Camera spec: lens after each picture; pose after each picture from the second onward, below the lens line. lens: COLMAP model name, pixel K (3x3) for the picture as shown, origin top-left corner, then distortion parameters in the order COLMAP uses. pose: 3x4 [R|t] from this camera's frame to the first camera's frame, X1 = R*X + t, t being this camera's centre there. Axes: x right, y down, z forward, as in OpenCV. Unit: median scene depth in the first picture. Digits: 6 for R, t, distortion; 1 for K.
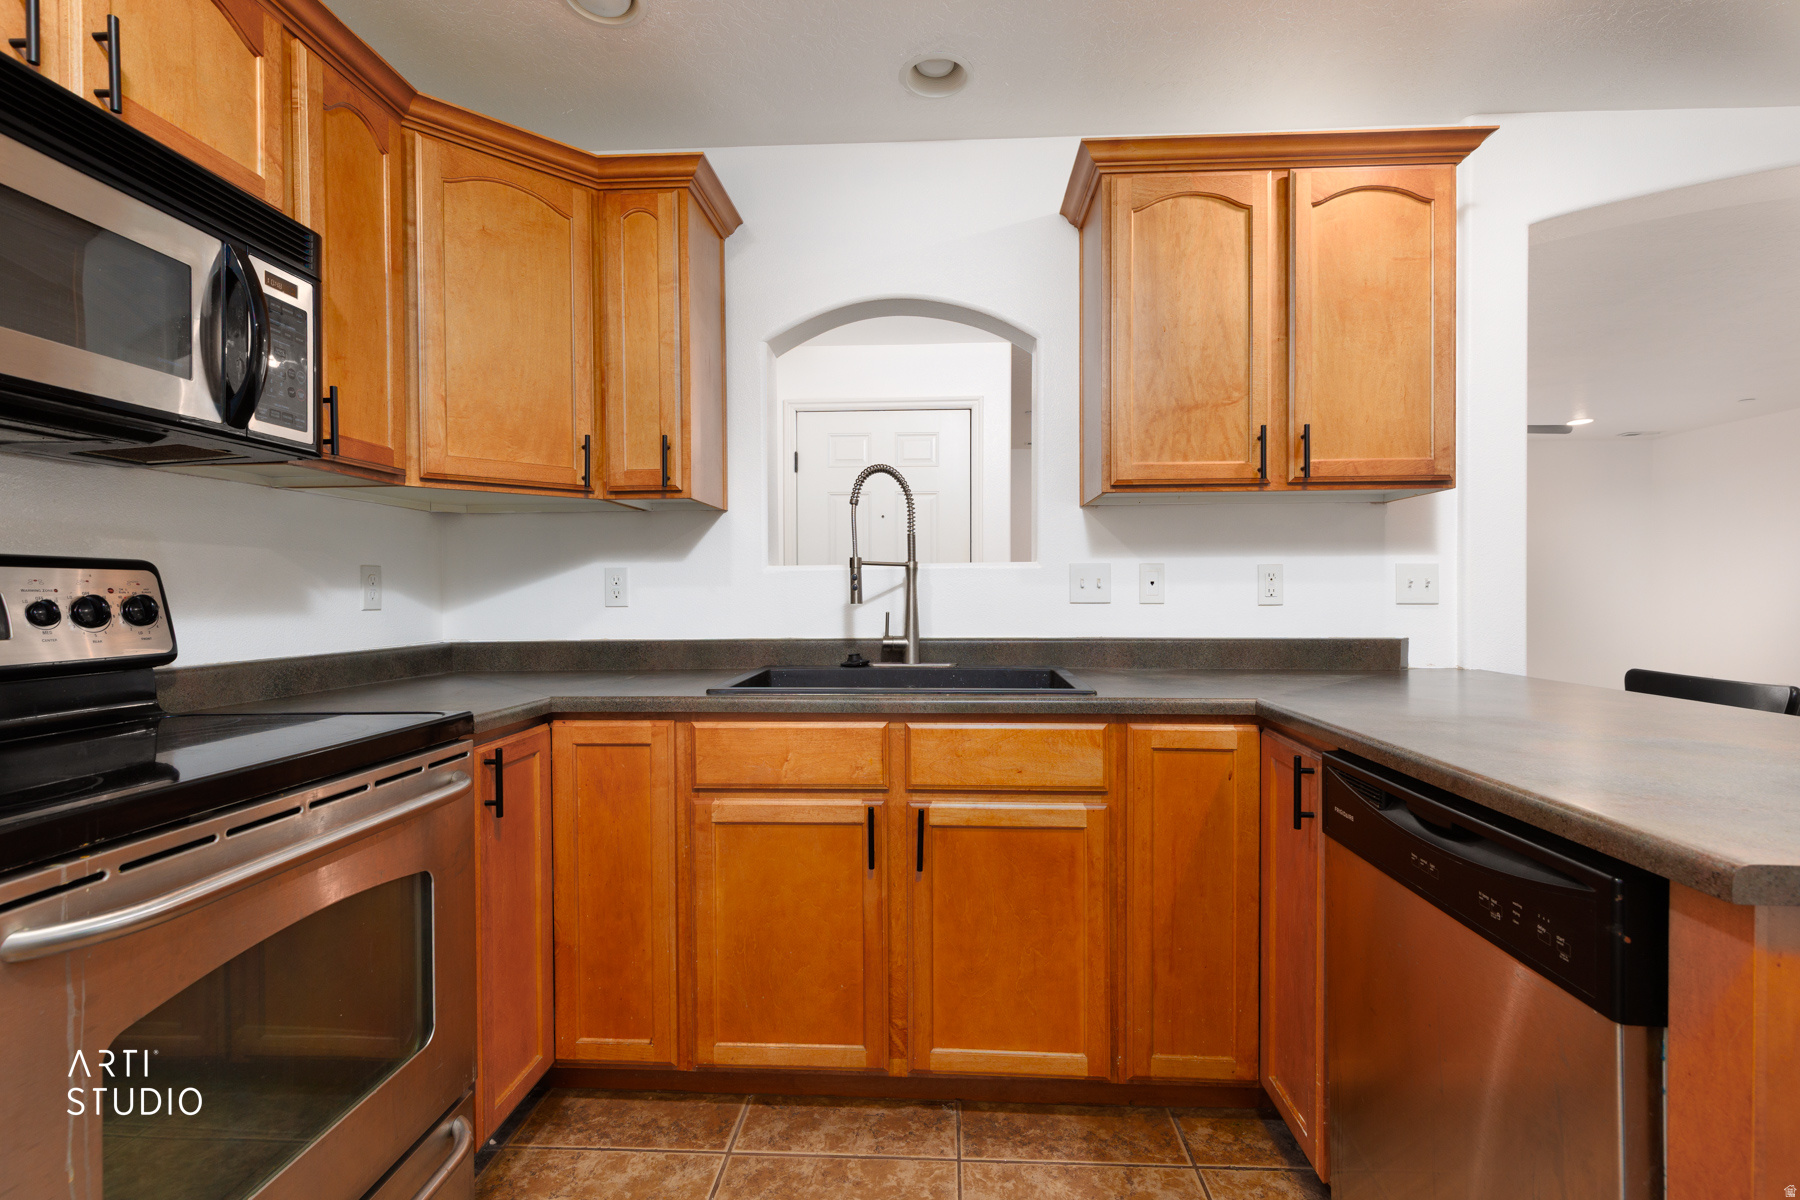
lens RADIAL K [[804.6, 0, 905.2], [0, 804.6, 599.2], [0, 0, 1]] dist [0.004457, 0.000678]
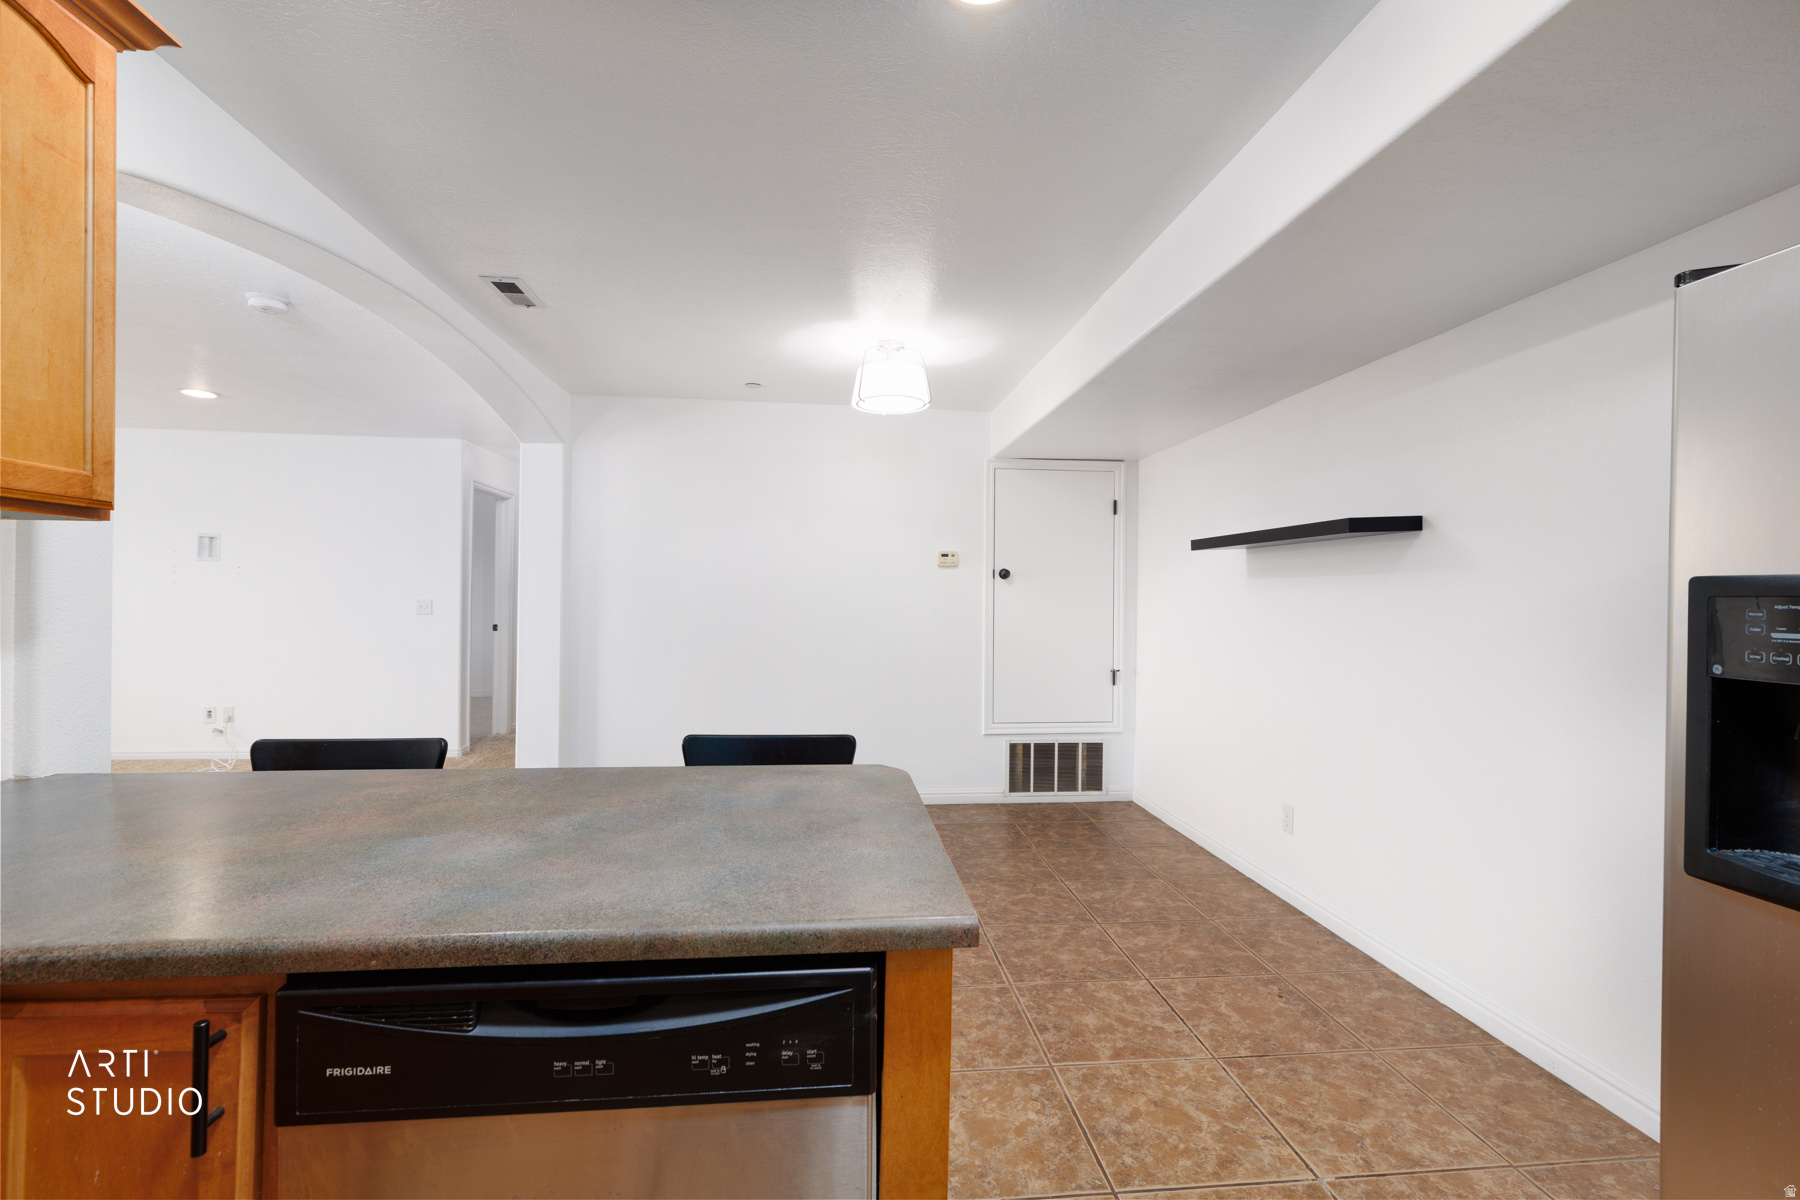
lens RADIAL K [[804.6, 0, 905.2], [0, 804.6, 599.2], [0, 0, 1]] dist [0.004457, 0.000678]
pose [[-0.159962, 0.000701, 0.987123, -0.115006], [-0.000720, 0.999999, -0.000827, -0.078883], [-0.987123, -0.000843, -0.159961, 0.492136]]
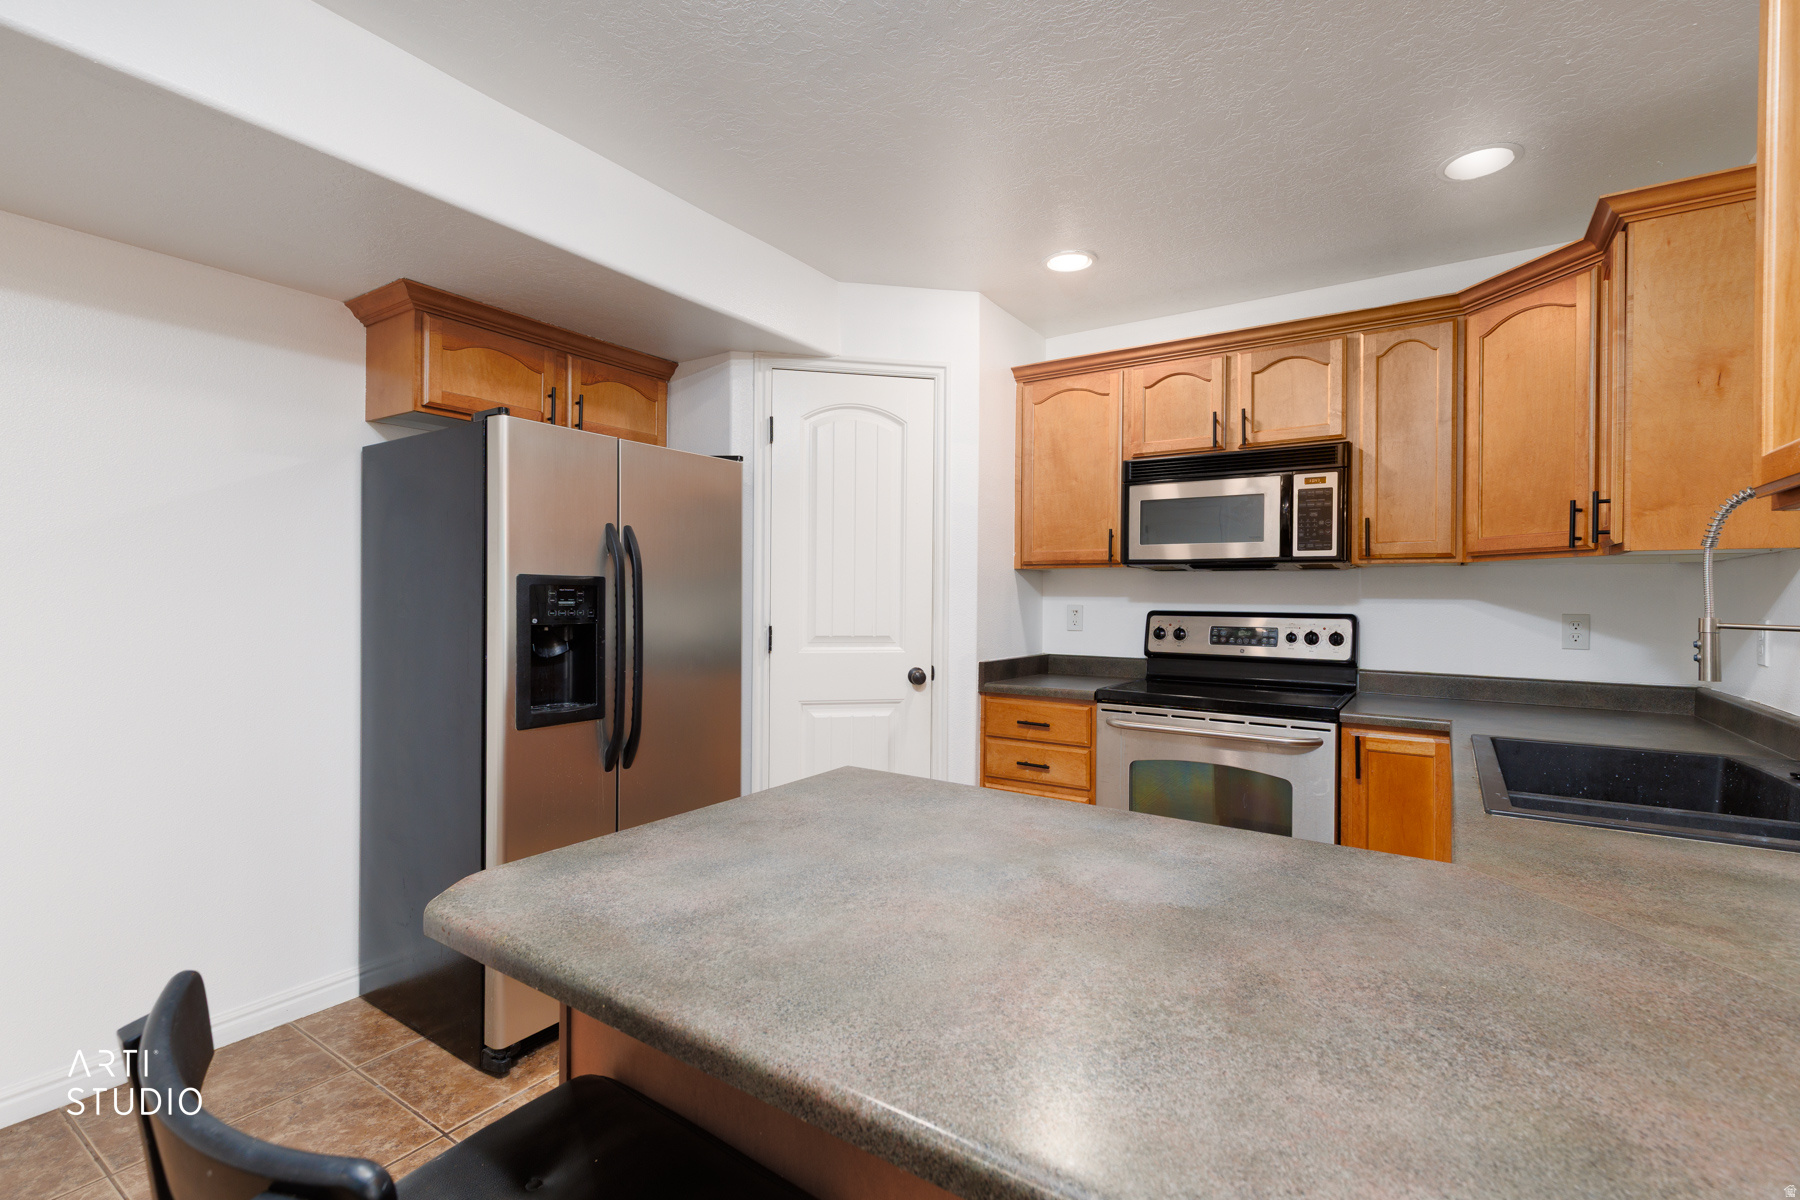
lens RADIAL K [[797.5, 0, 906.1], [0, 797.5, 596.9], [0, 0, 1]] dist [-0.000146, 0.000084]
pose [[-0.509126, 0.003837, -0.860683, 1.139995], [-0.013068, 0.999840, 0.012188, -0.085612], [0.860593, 0.017453, -0.508995, 0.886970]]
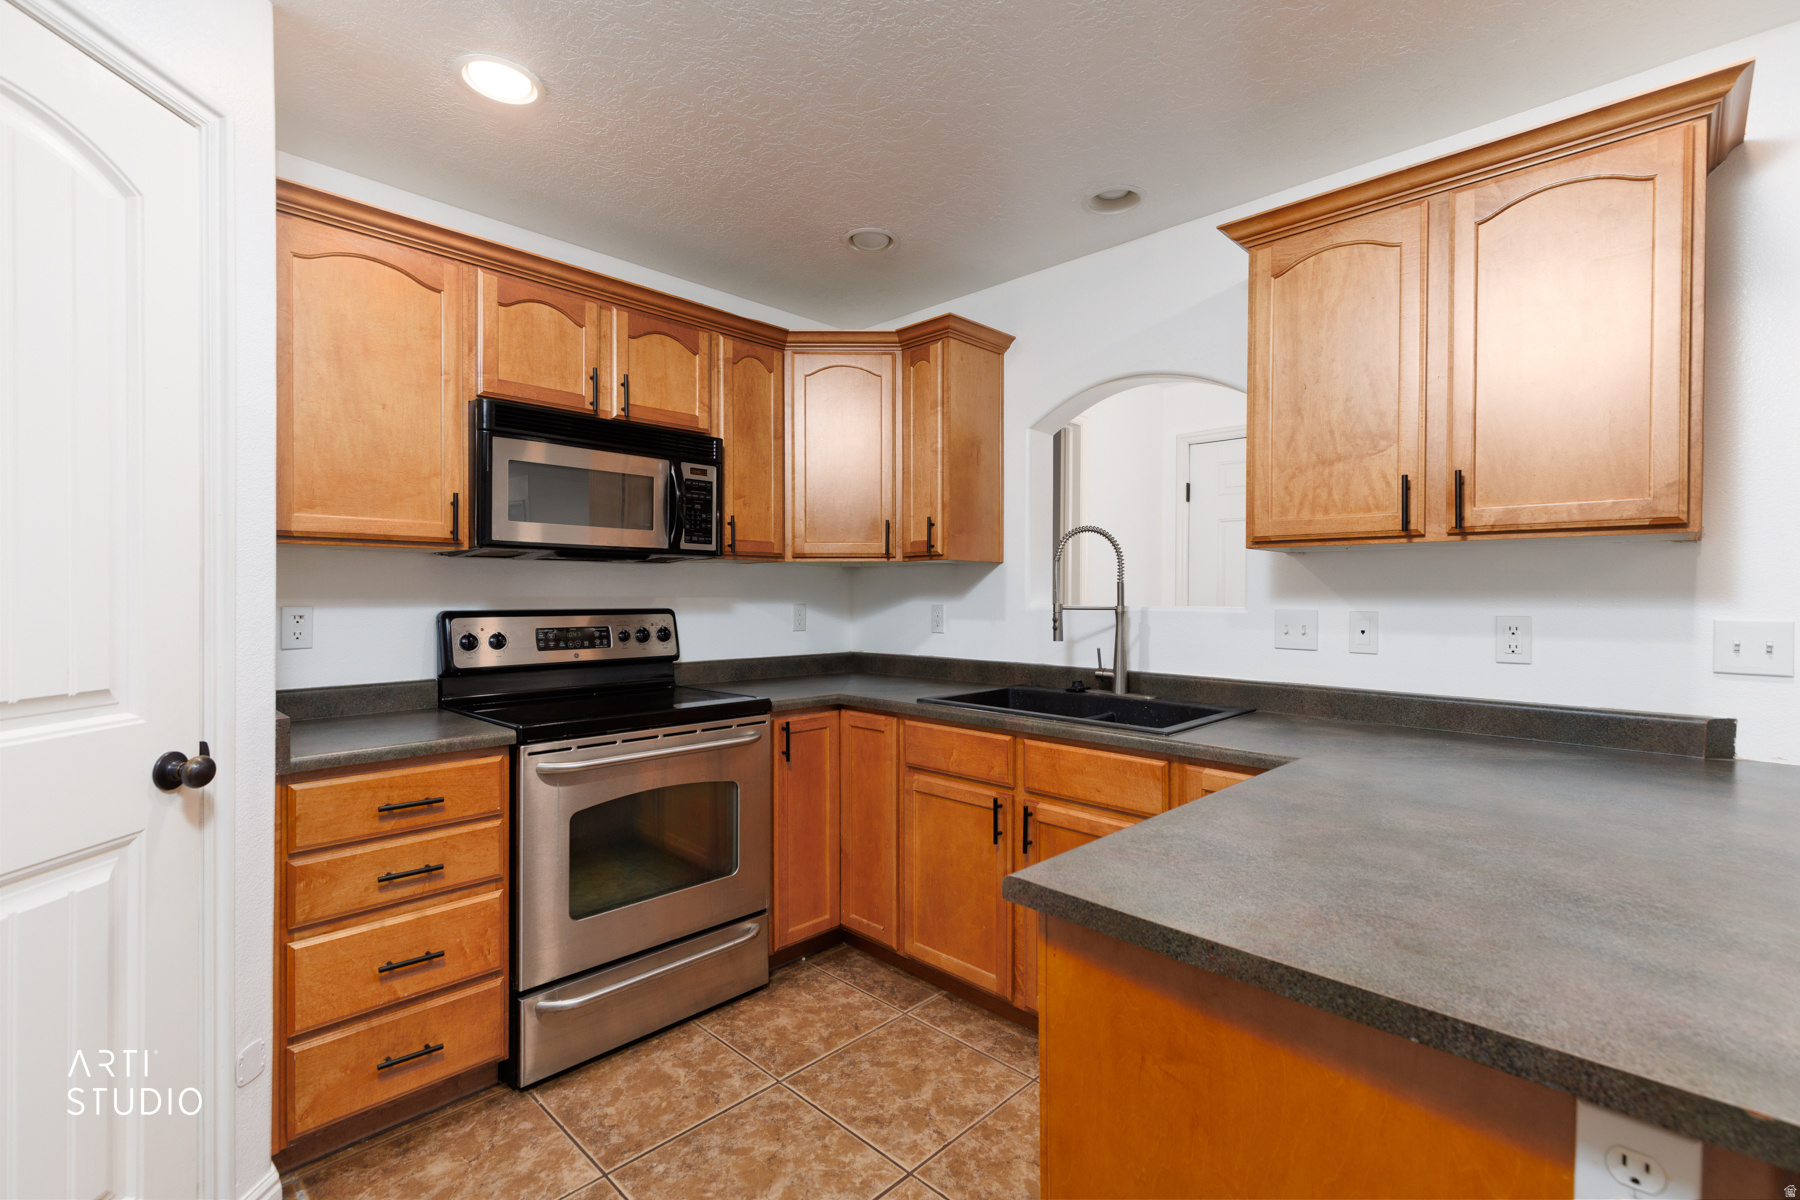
lens RADIAL K [[804.6, 0, 905.2], [0, 804.6, 599.2], [0, 0, 1]] dist [0.004457, 0.000678]
pose [[0.751203, 0.012998, -0.659943, 0.699671], [-0.012286, 0.999908, 0.005710, -0.076081], [0.659957, 0.003819, 0.751294, -0.105309]]
